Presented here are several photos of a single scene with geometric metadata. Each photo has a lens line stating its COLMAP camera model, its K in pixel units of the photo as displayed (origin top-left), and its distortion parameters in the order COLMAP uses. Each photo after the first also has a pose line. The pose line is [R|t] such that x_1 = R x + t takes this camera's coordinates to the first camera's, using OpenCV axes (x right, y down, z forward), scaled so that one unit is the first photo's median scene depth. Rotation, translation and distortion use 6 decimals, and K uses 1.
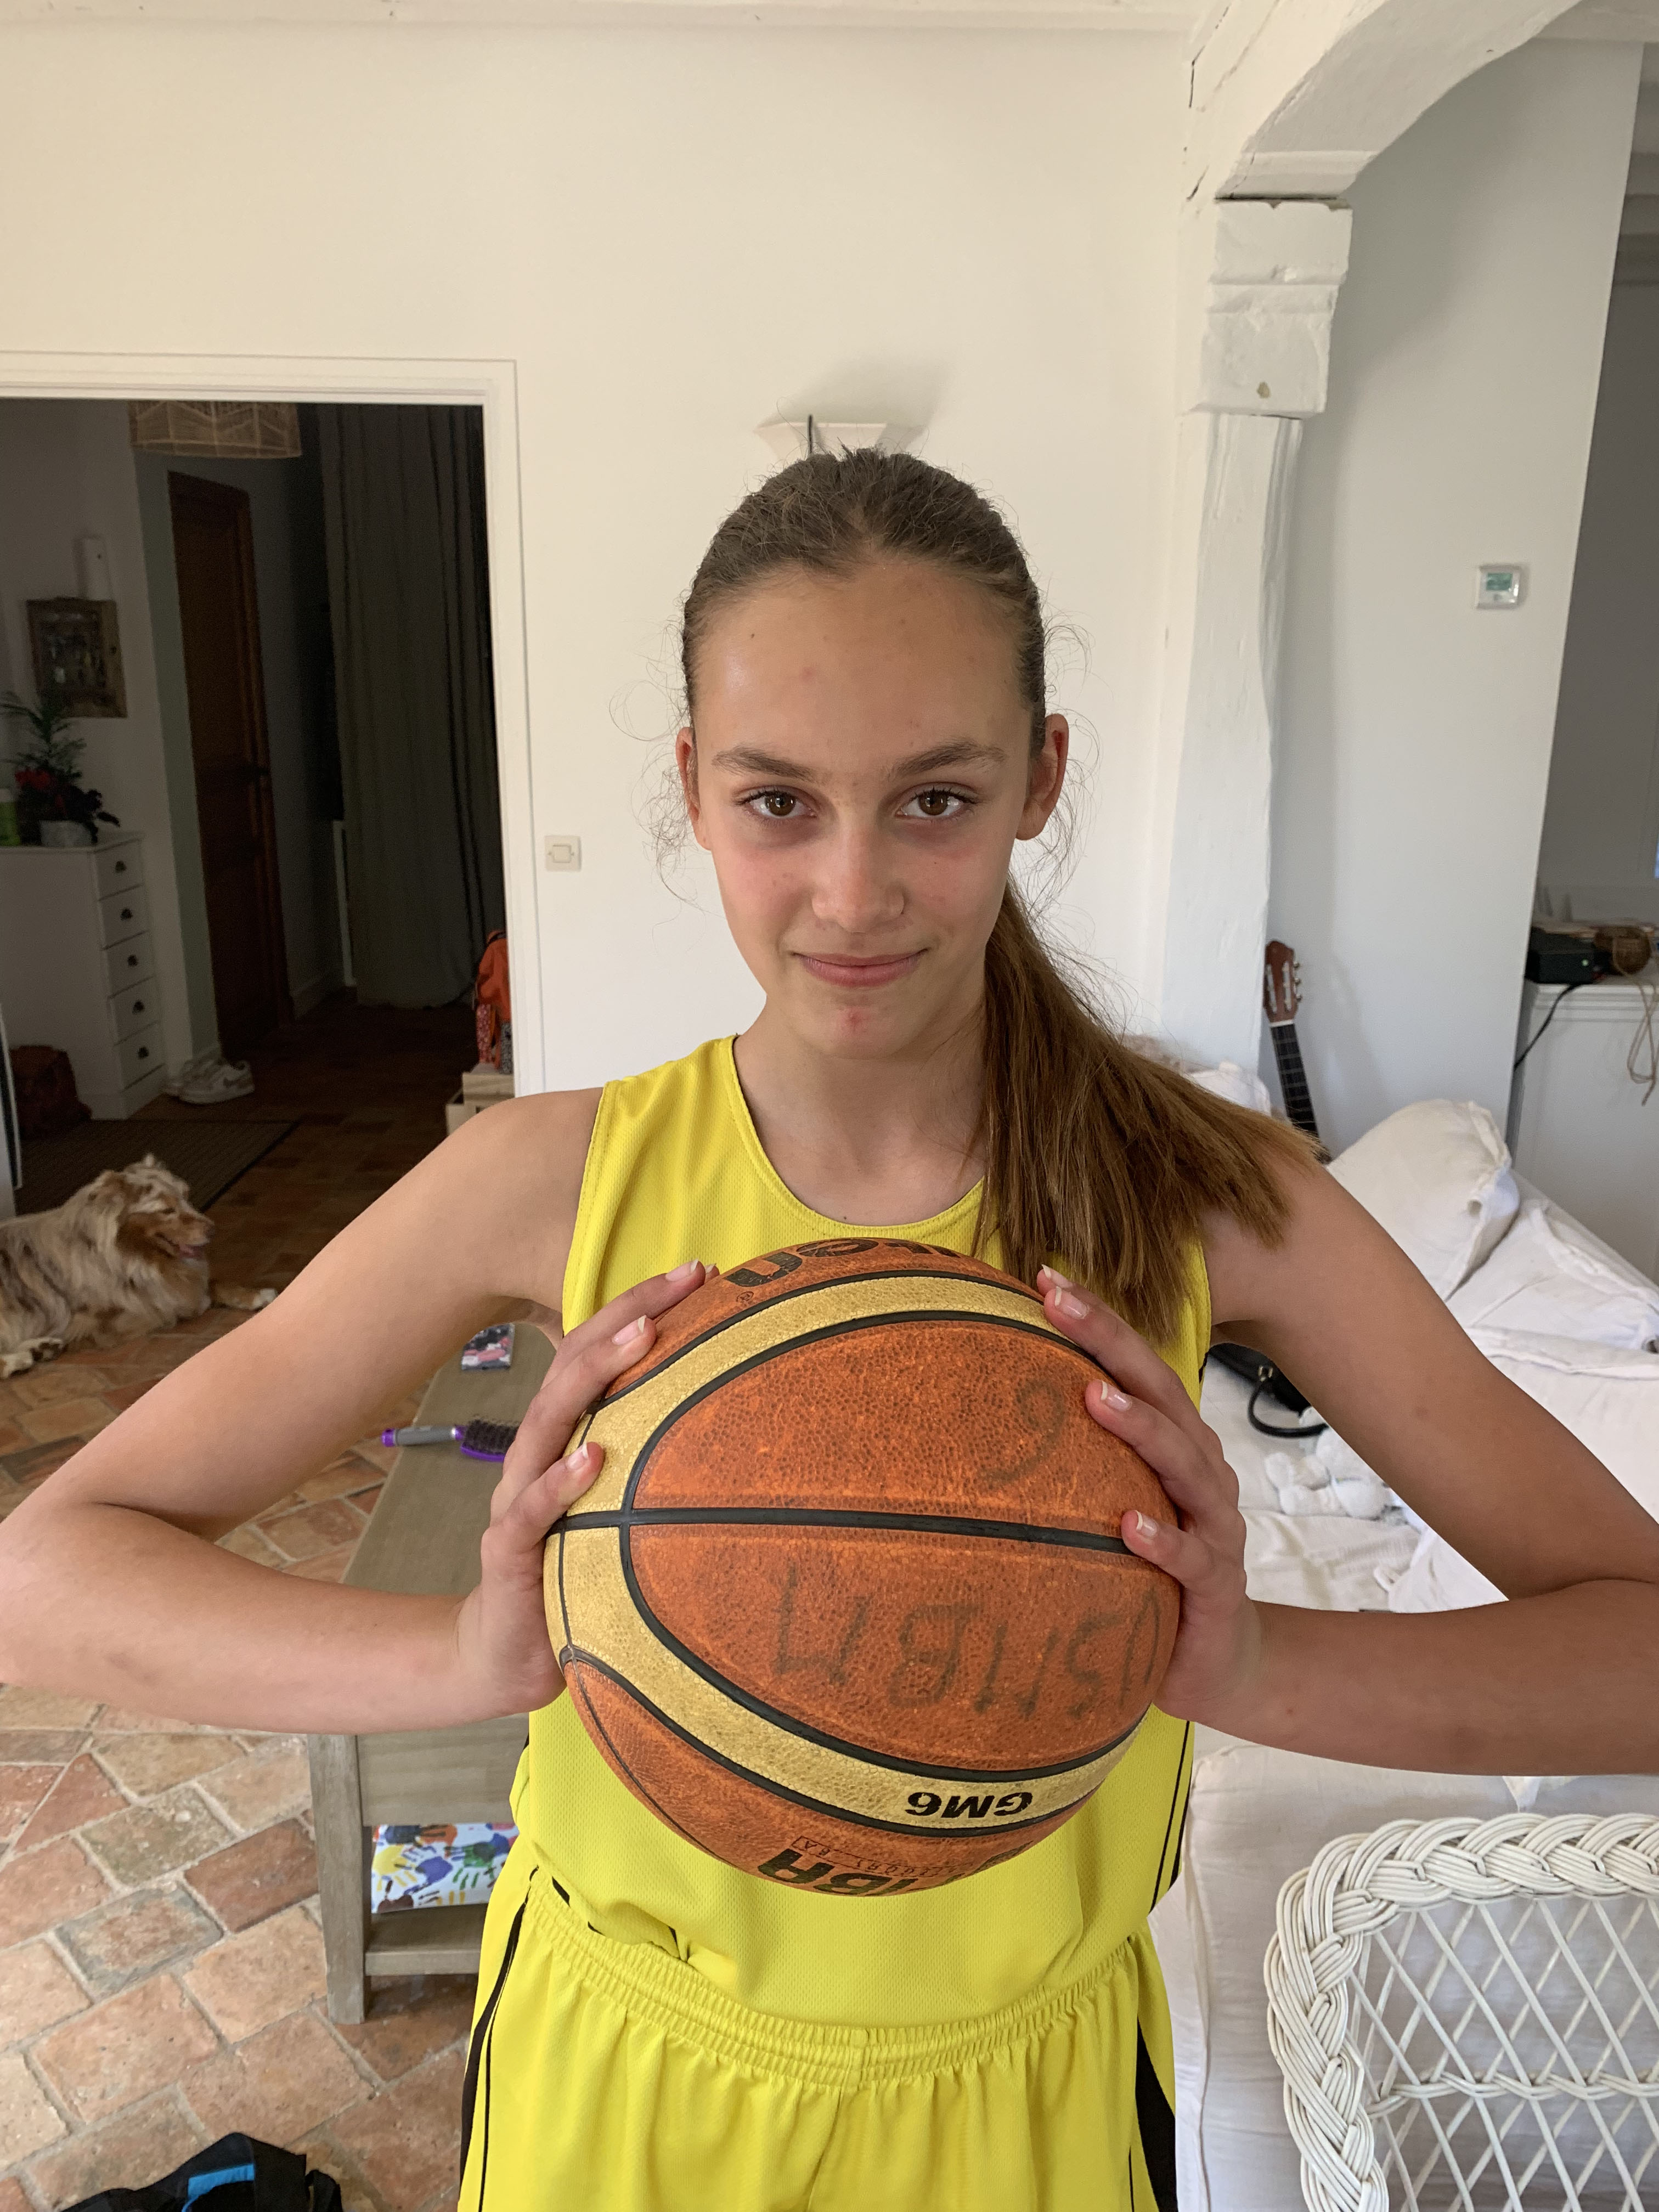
lens RADIAL K [[1722.4, 0, 844.0], [0, 1722.4, 1121.4], [0, 0, 1]] dist [0.001040, 0.000938]
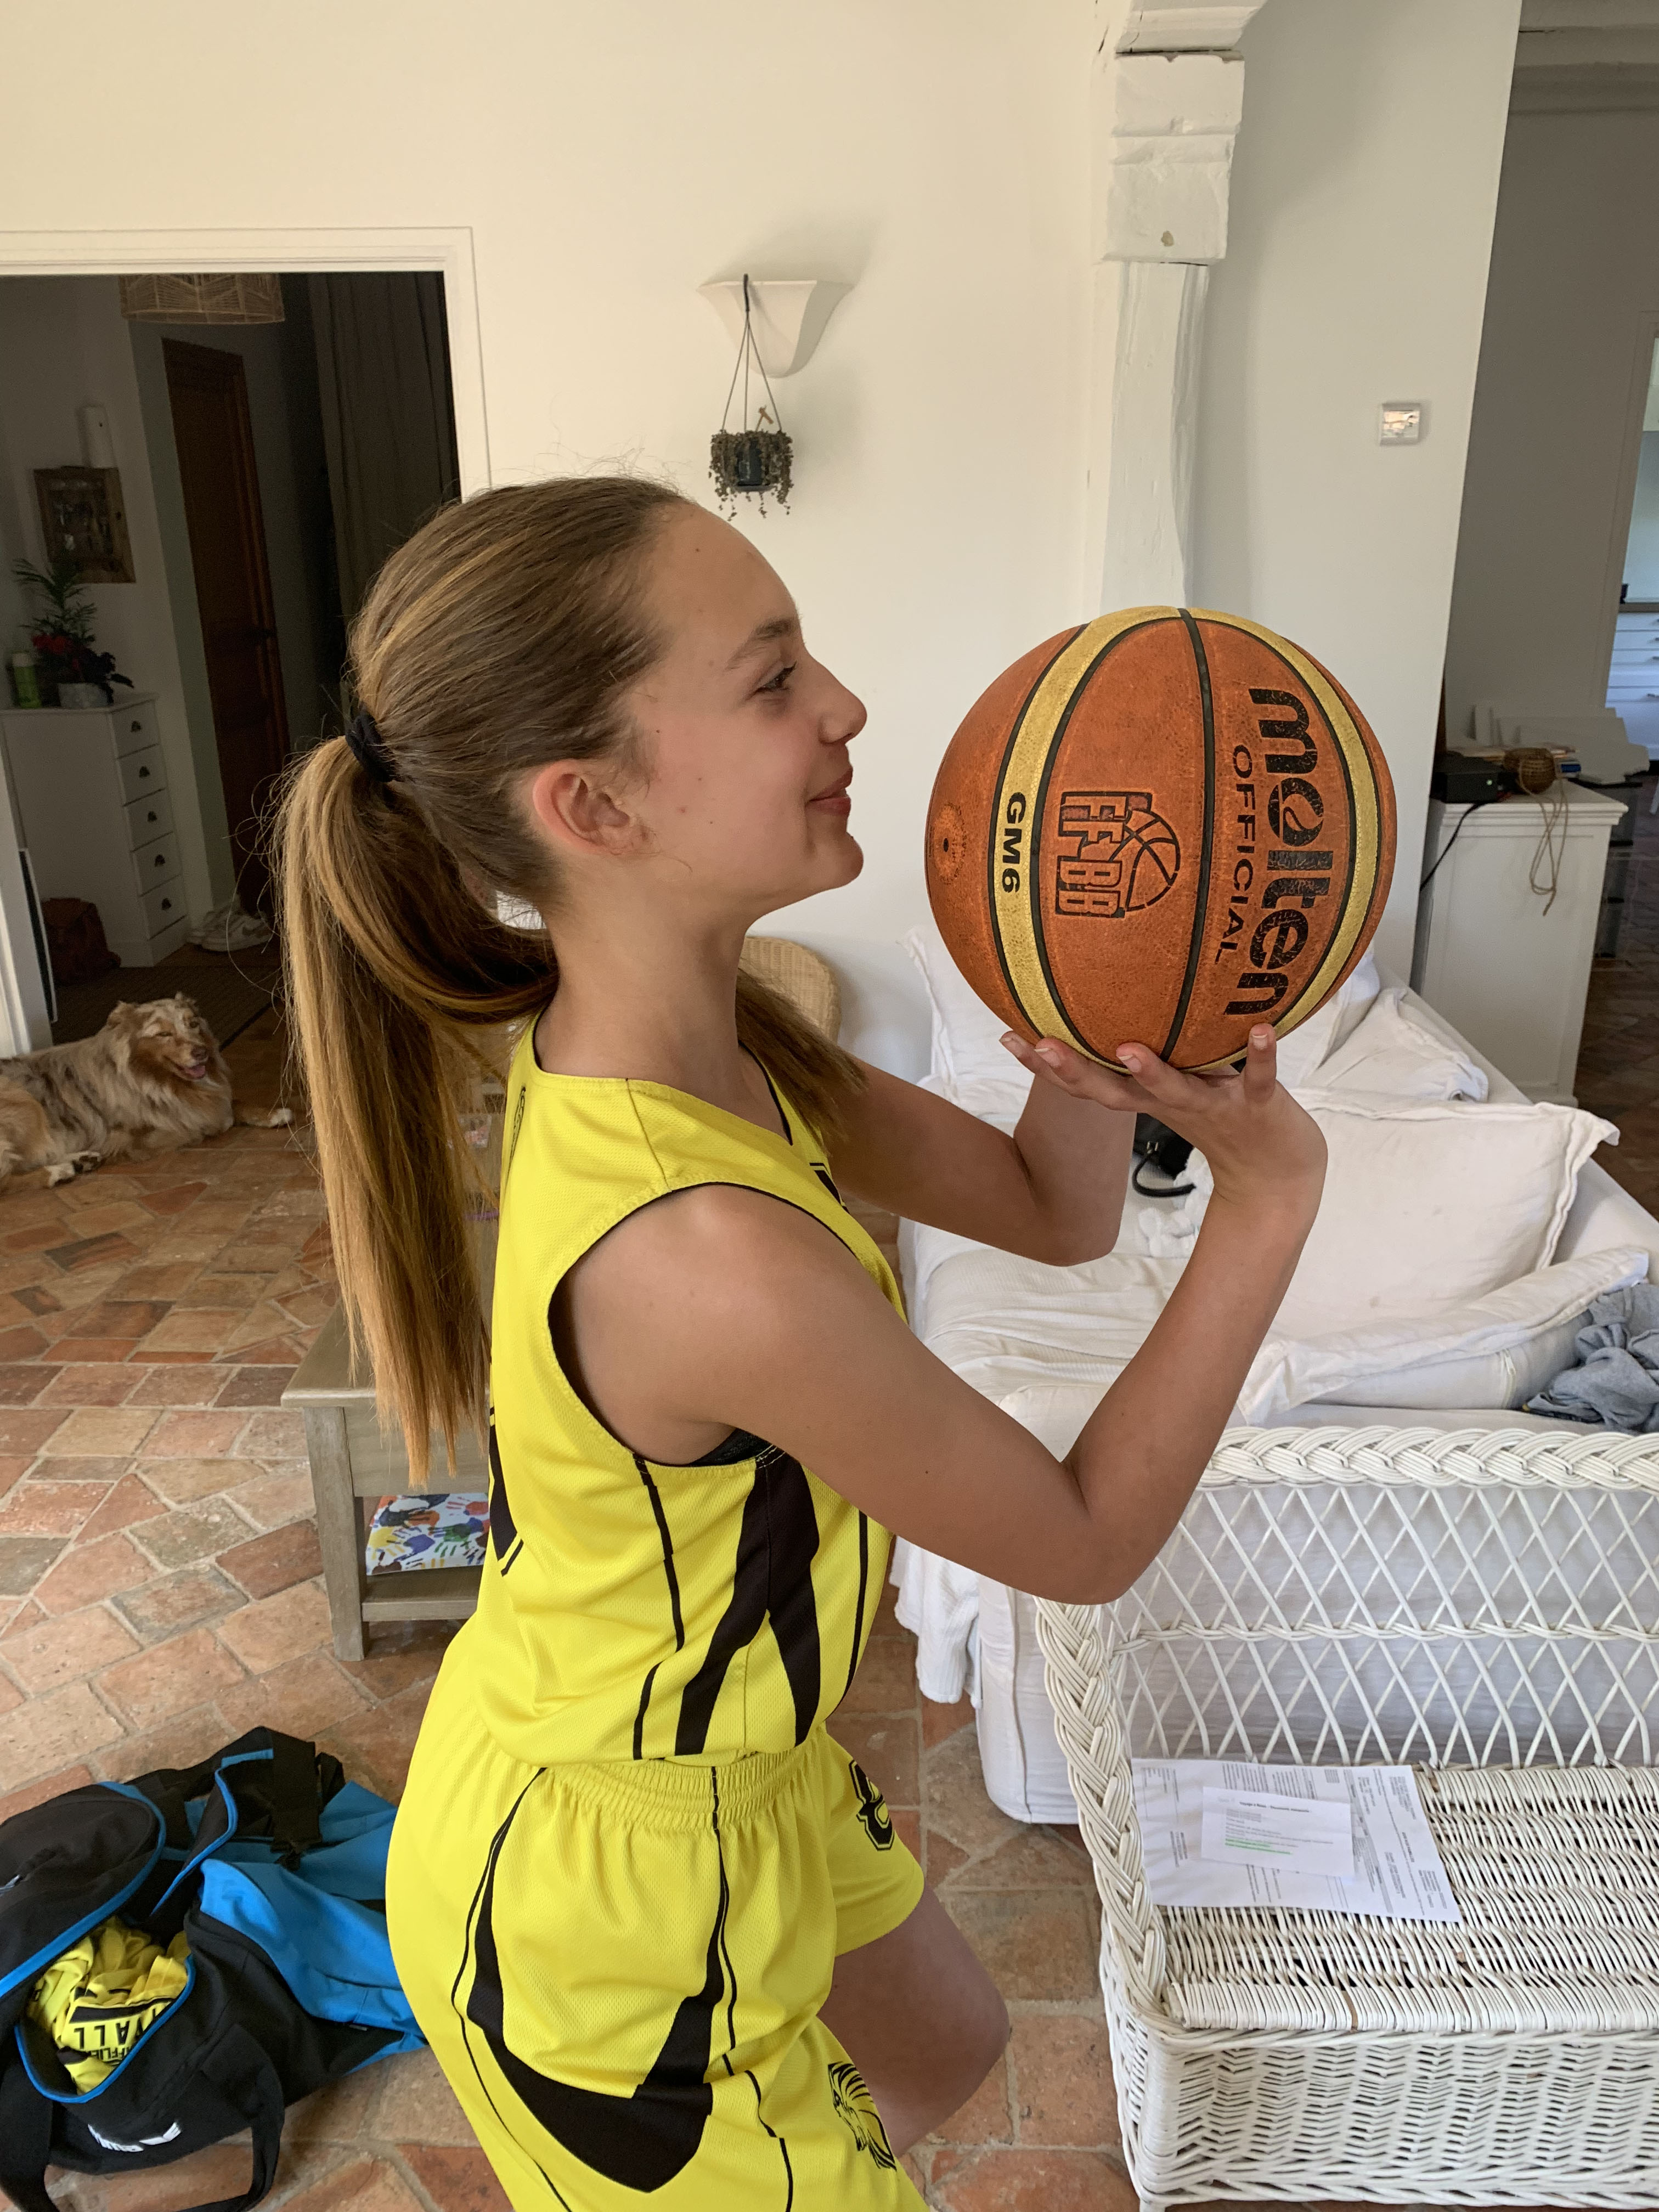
lens RADIAL K [[1715.7, 0, 842.5], [0, 1715.7, 1126.5], [0, 0, 1]] dist [0.000463, 0.003338]
pose [[0.999656, -0.015203, -0.021365, 0.074956], [0.016878, 0.996610, 0.080517, 0.044929], [0.020068, -0.080850, 0.996524, -0.140899]]
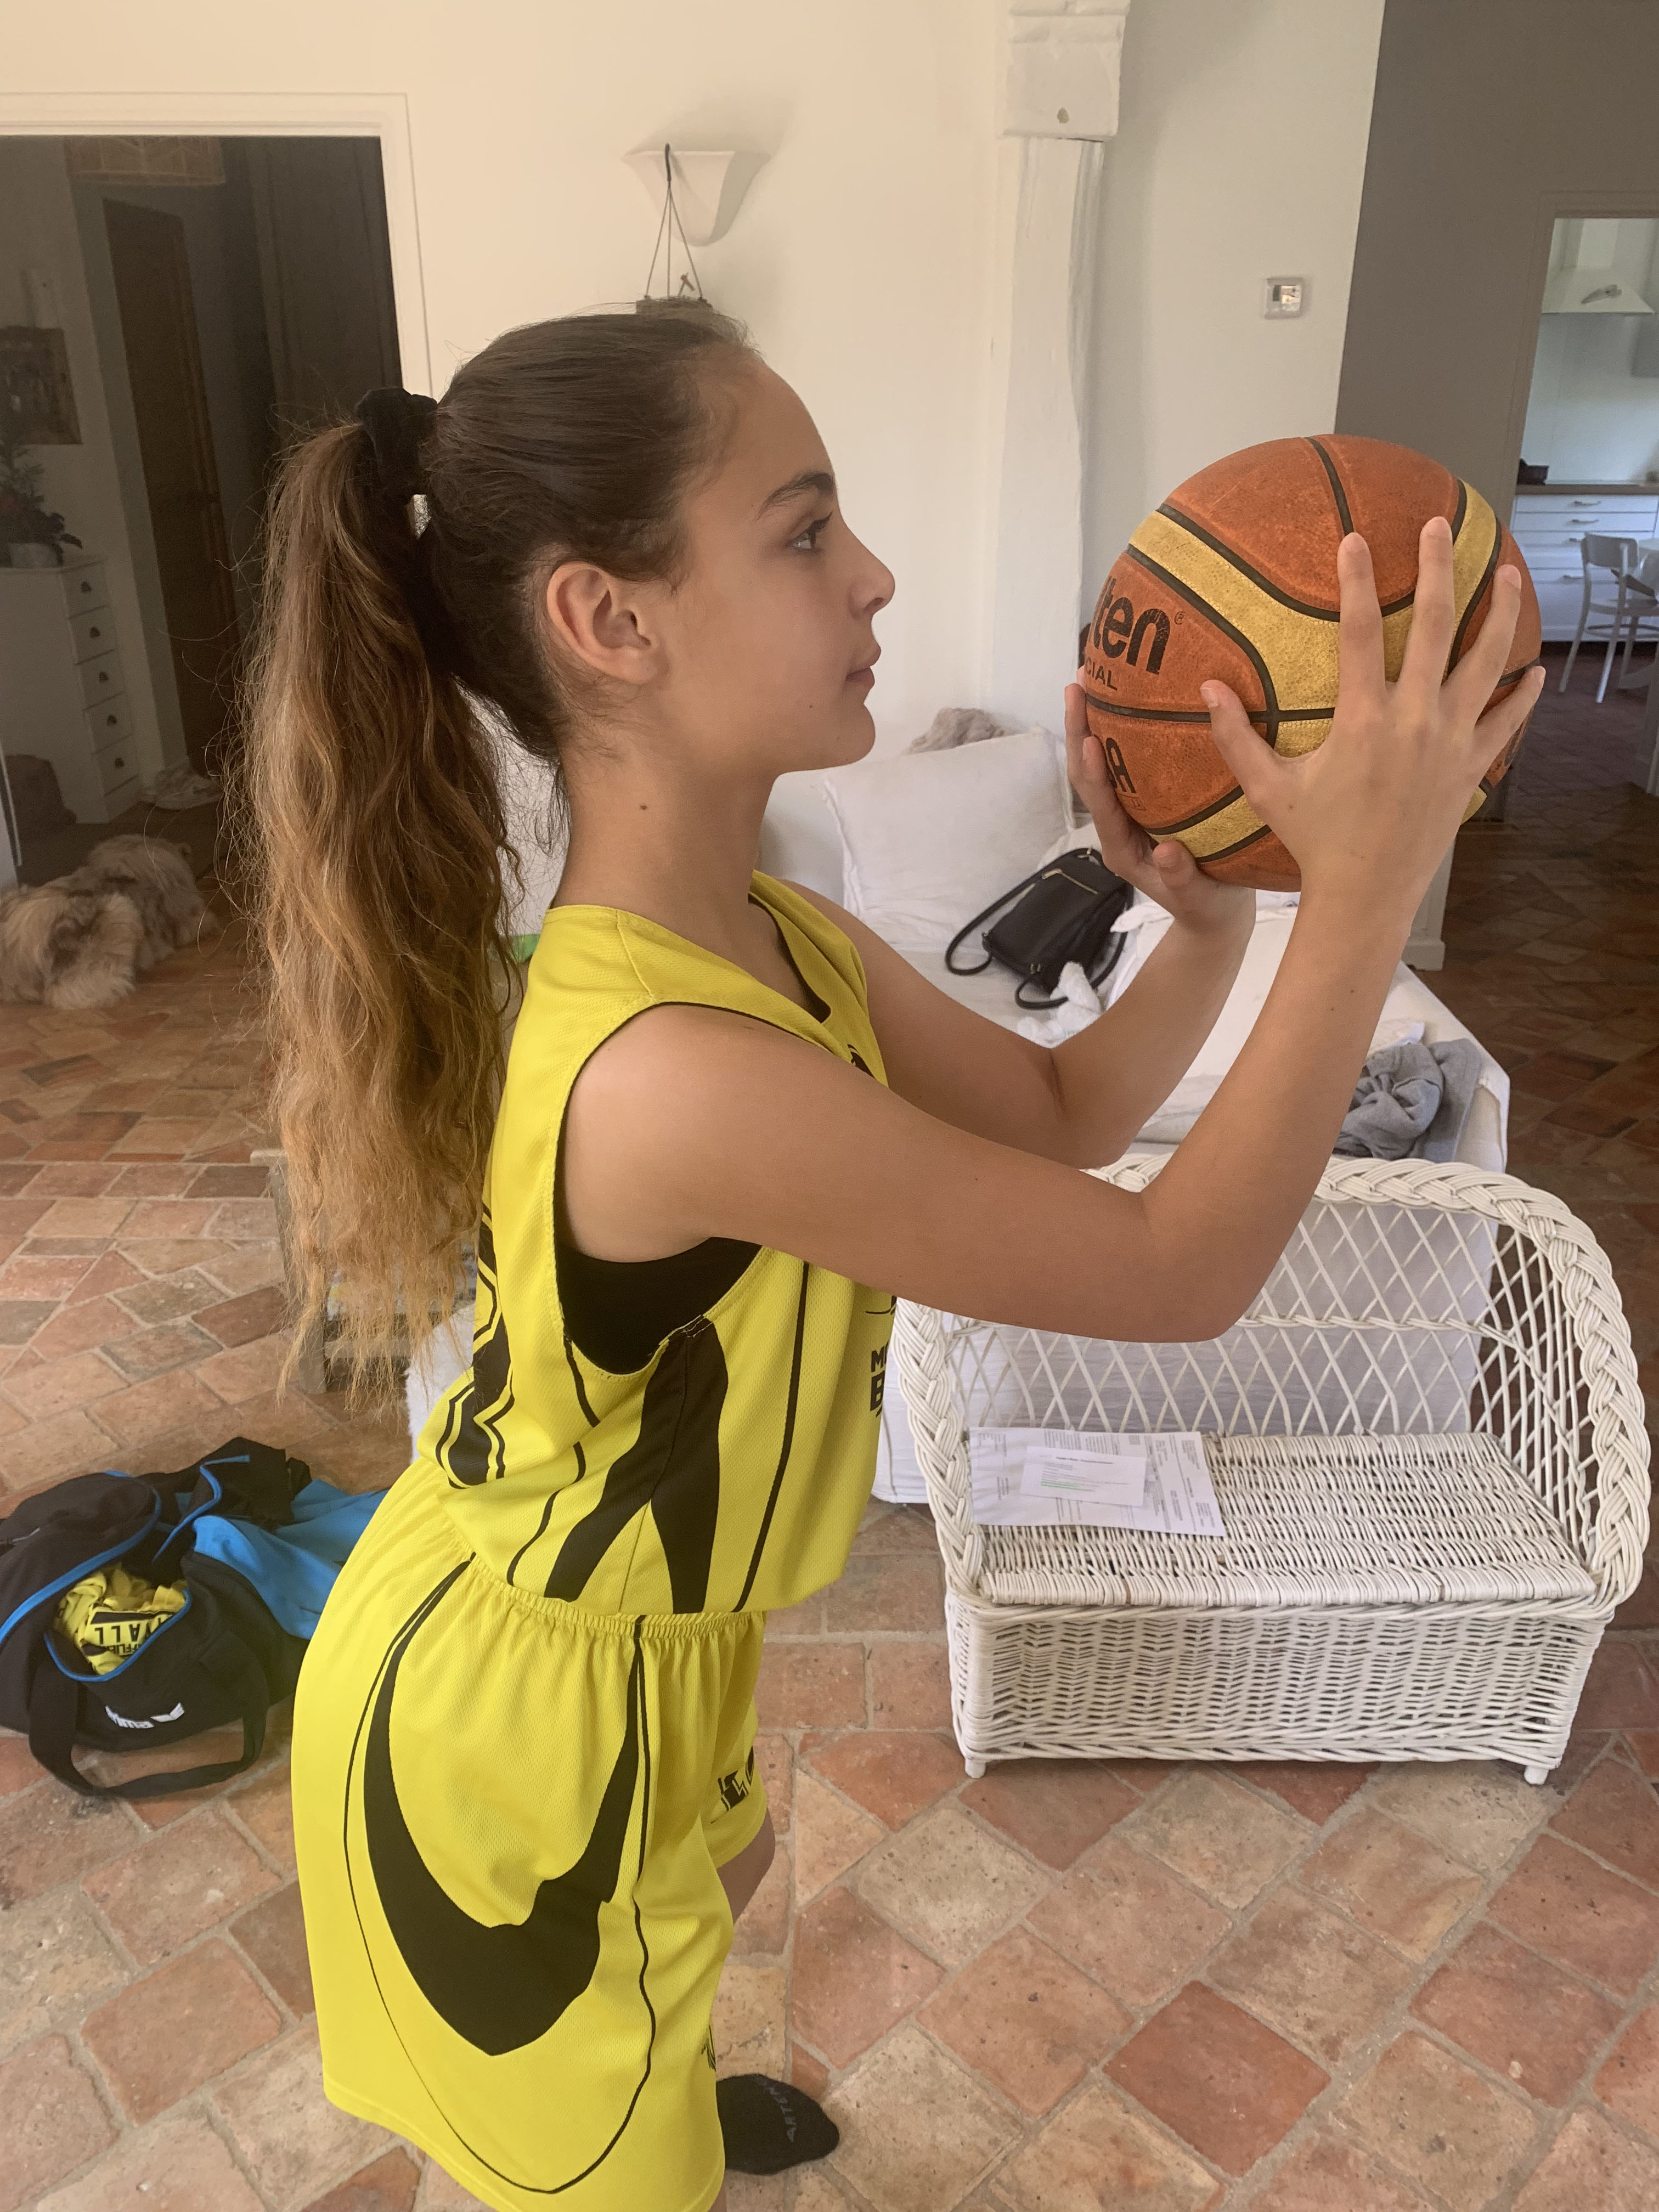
lens RADIAL K [[1710.6, 0, 827.0], [0, 1710.6, 1127.0], [0, 0, 1]] dist [0.003791, -0.002492]
pose [[0.999930, -0.011760, -0.001450, 0.107996], [0.011847, 0.989788, 0.142052, 0.096299], [-0.000236, -0.142060, 0.989858, -0.279424]]
